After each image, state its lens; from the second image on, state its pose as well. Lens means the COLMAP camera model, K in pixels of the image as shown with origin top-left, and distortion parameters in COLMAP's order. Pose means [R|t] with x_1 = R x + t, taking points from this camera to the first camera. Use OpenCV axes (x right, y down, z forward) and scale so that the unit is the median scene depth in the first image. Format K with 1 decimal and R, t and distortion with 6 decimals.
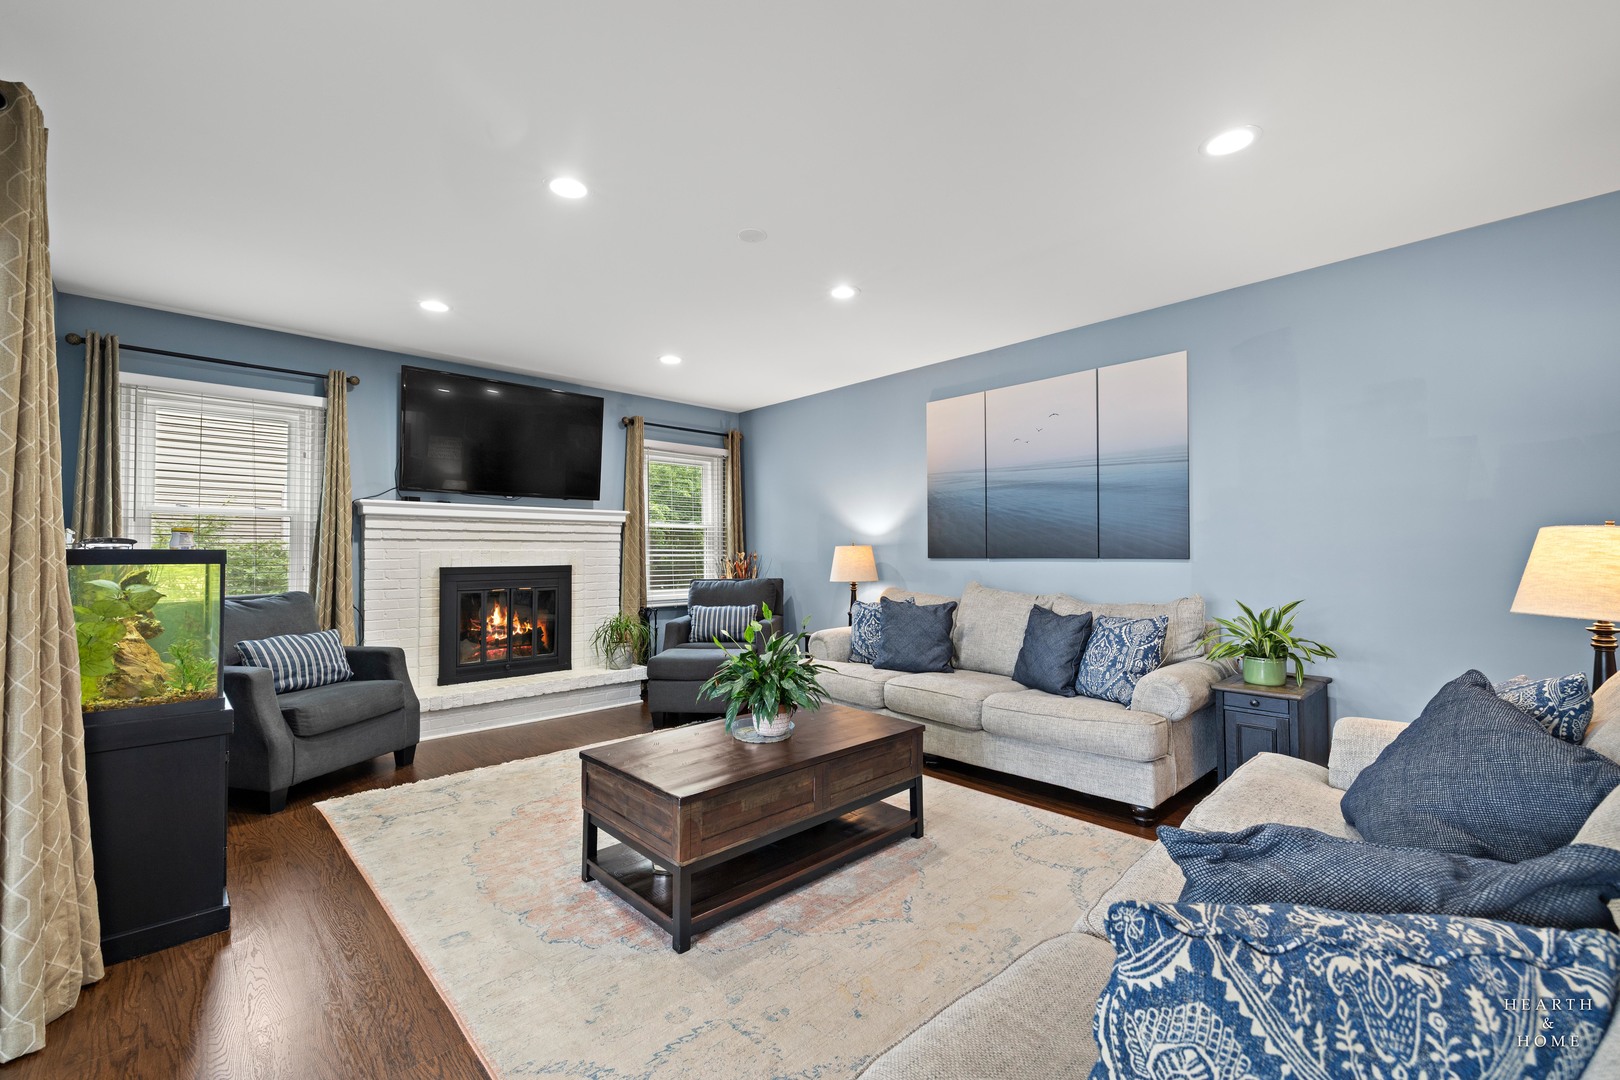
lens RADIAL K [[677.8, 0, 807.4], [0, 677.8, 539.3], [0, 0, 1]] dist [0.001280, -0.000990]
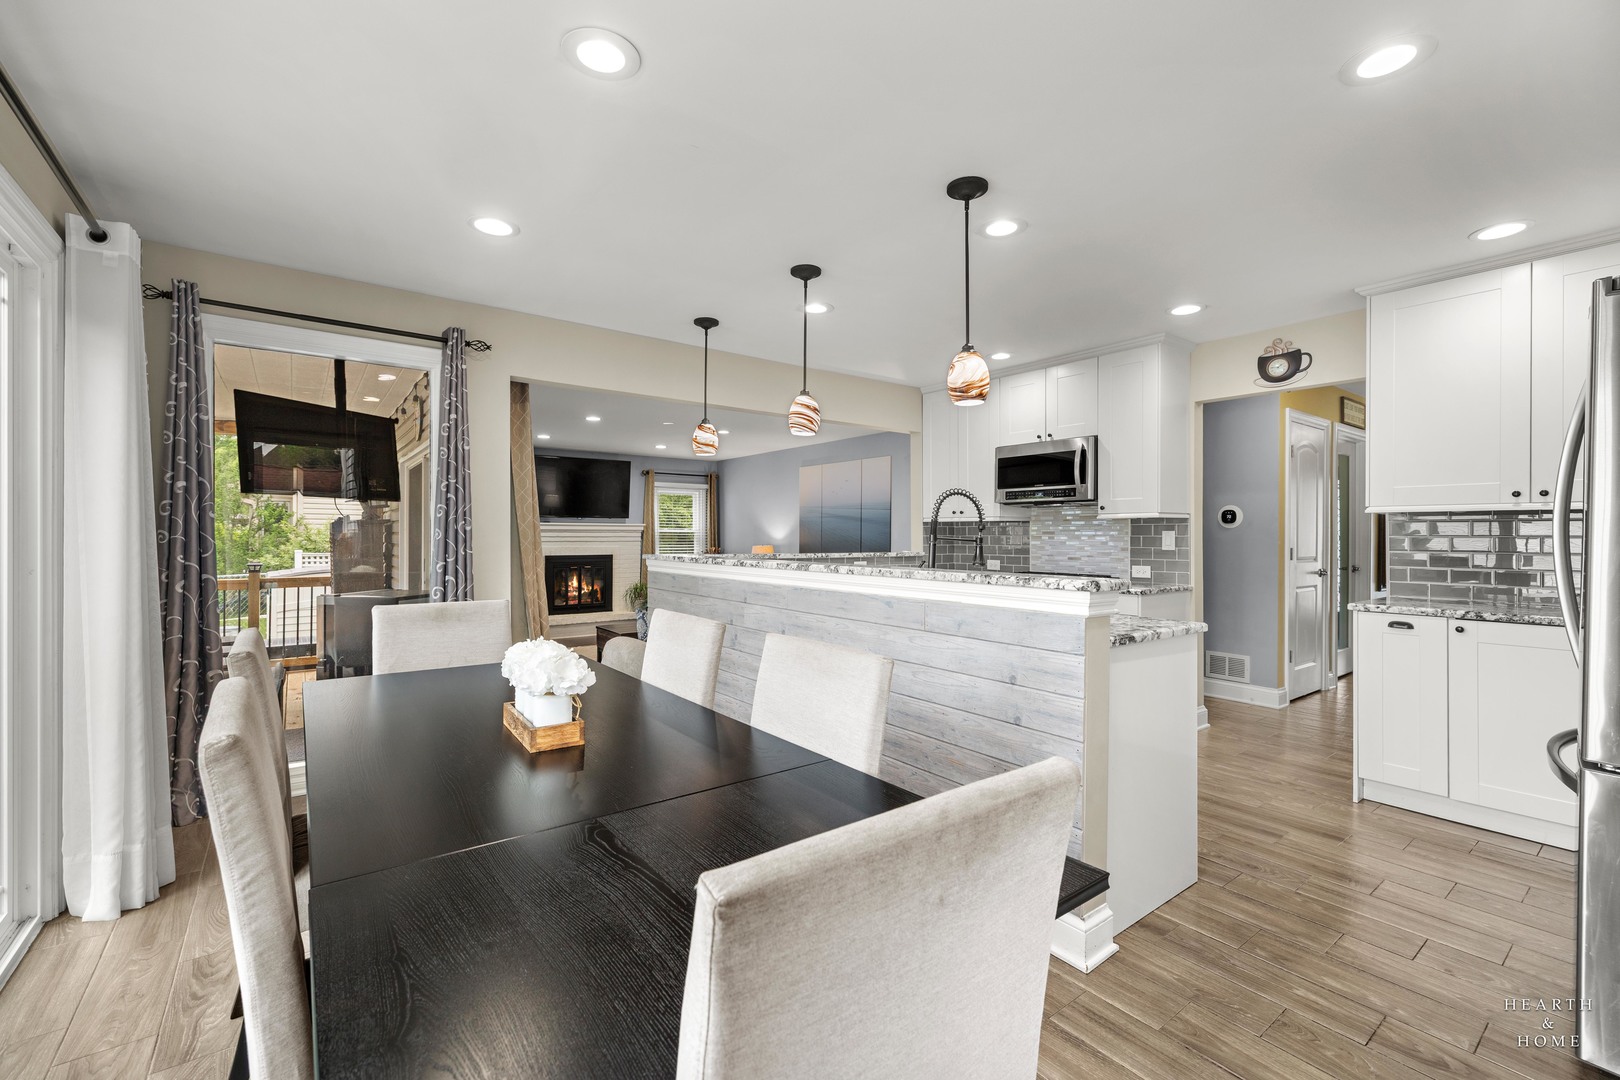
lens RADIAL K [[677.8, 0, 817.6], [0, 677.8, 537.6], [0, 0, 1]] dist [0.001280, -0.000990]
pose [[0.994830, 0.008083, -0.101230, 0.444112], [-0.005468, 0.999645, 0.026087, -0.065962], [0.101404, -0.025399, 0.994521, -0.875990]]
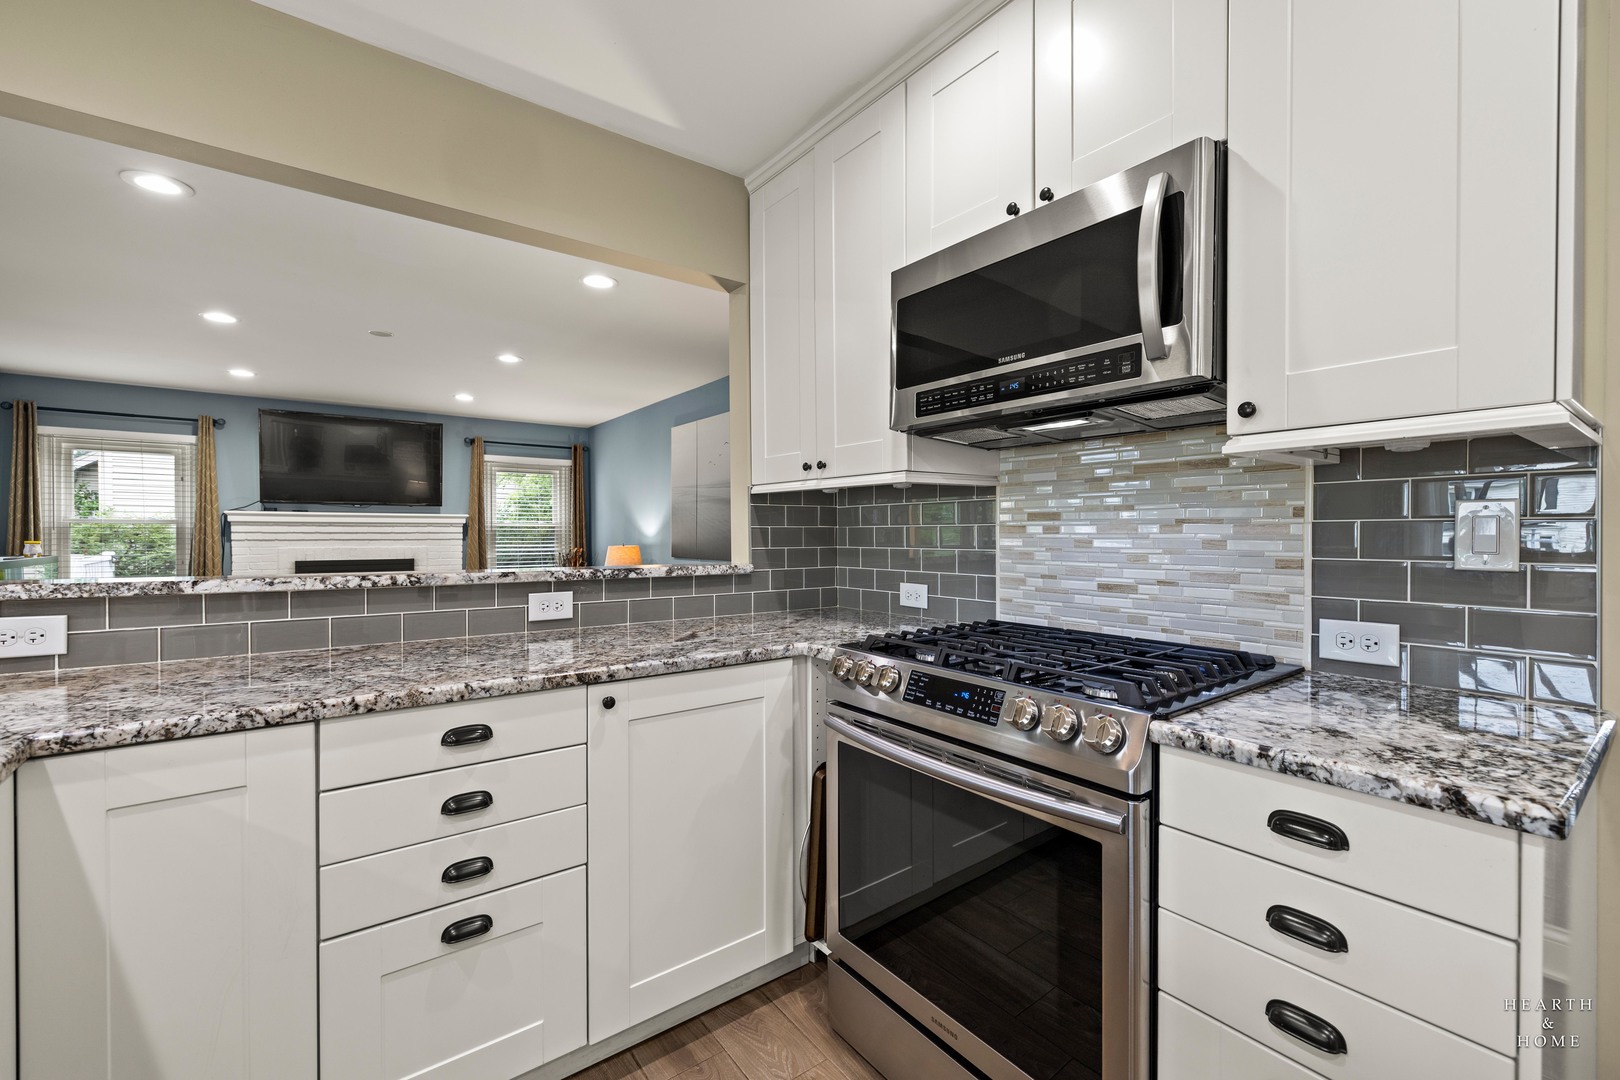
lens RADIAL K [[677.8, 0, 808.9], [0, 677.8, 540.2], [0, 0, 1]] dist [0.001280, -0.000990]
pose [[0.992862, 0.006930, -0.119071, 0.608687], [-0.002942, 0.999430, 0.033641, -0.046289], [0.119237, -0.033051, 0.992316, -0.185468]]
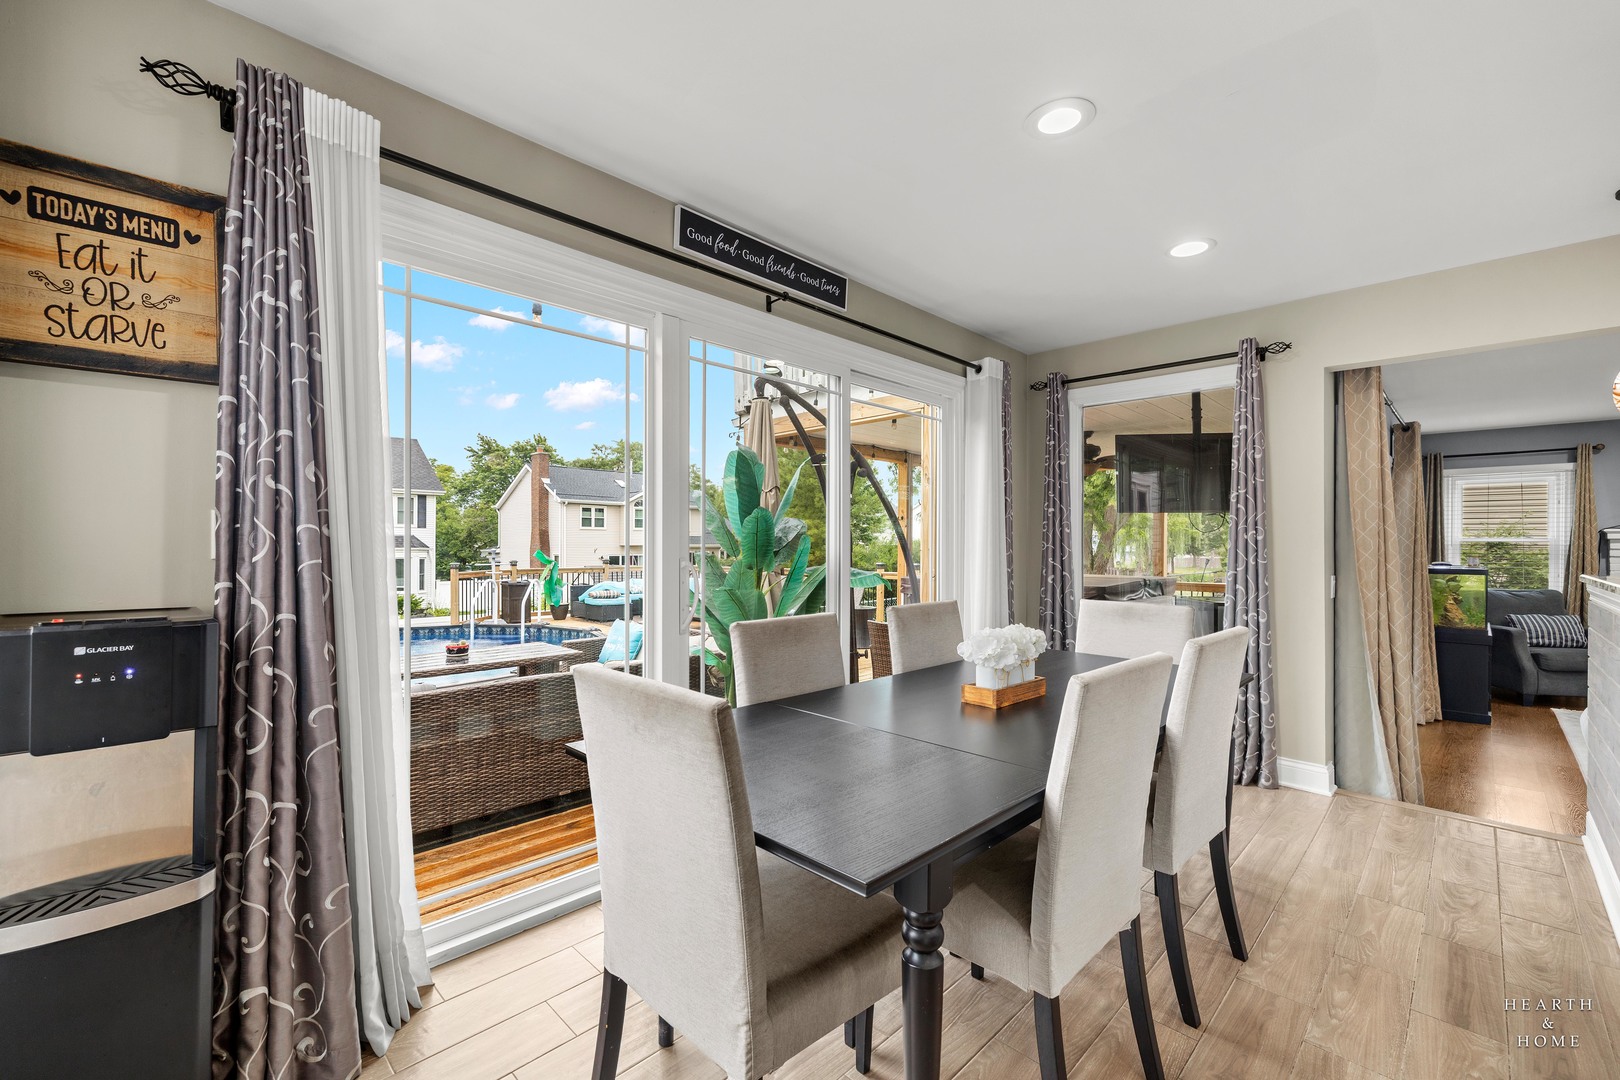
lens RADIAL K [[677.8, 0, 801.2], [0, 677.8, 546.3], [0, 0, 1]] dist [0.001280, -0.000990]
pose [[0.024238, 0.008730, -0.999668, 0.694278], [0.017512, 0.999805, 0.009156, -0.061414], [0.999553, -0.017728, 0.024080, -0.697873]]
